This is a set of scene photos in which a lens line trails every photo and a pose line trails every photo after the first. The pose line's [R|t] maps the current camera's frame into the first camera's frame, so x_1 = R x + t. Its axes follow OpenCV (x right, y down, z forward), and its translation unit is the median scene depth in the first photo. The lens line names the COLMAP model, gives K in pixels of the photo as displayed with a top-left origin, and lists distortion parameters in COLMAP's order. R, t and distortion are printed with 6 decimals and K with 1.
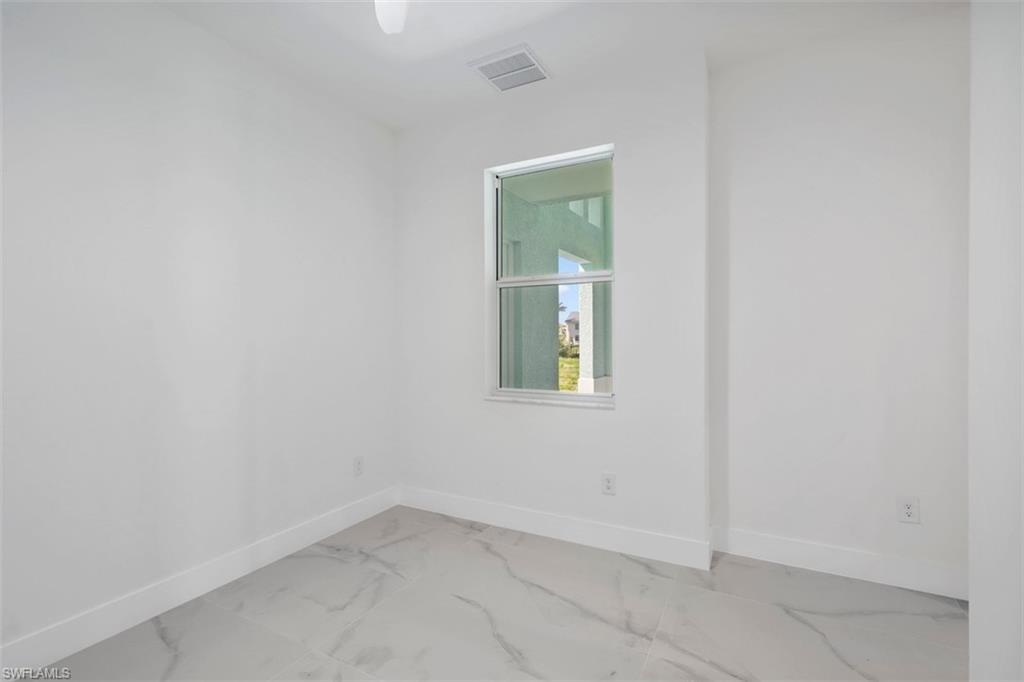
lens RADIAL K [[461.7, 0, 507.1], [0, 461.7, 345.8], [0, 0, 1]] dist [-0.003568, -0.000873]
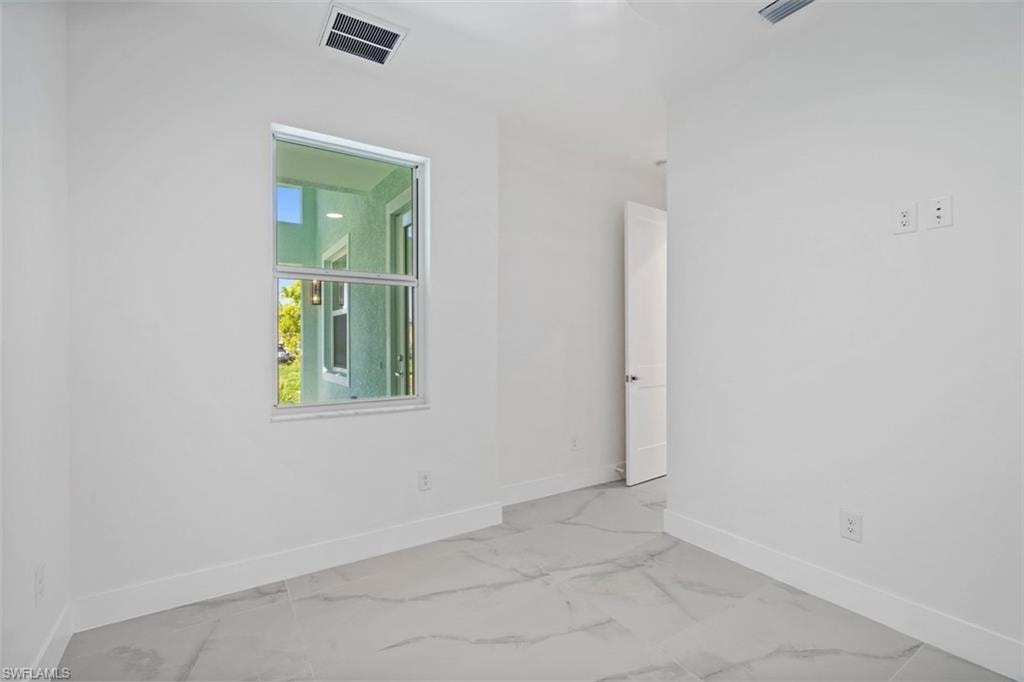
lens RADIAL K [[461.7, 0, 507.4], [0, 461.7, 346.1], [0, 0, 1]] dist [-0.003568, -0.000873]
pose [[0.475601, -0.005729, 0.879642, -0.664687], [0.010805, 0.999941, 0.000671, -0.005258], [-0.879595, 0.009185, 0.475635, 0.361108]]
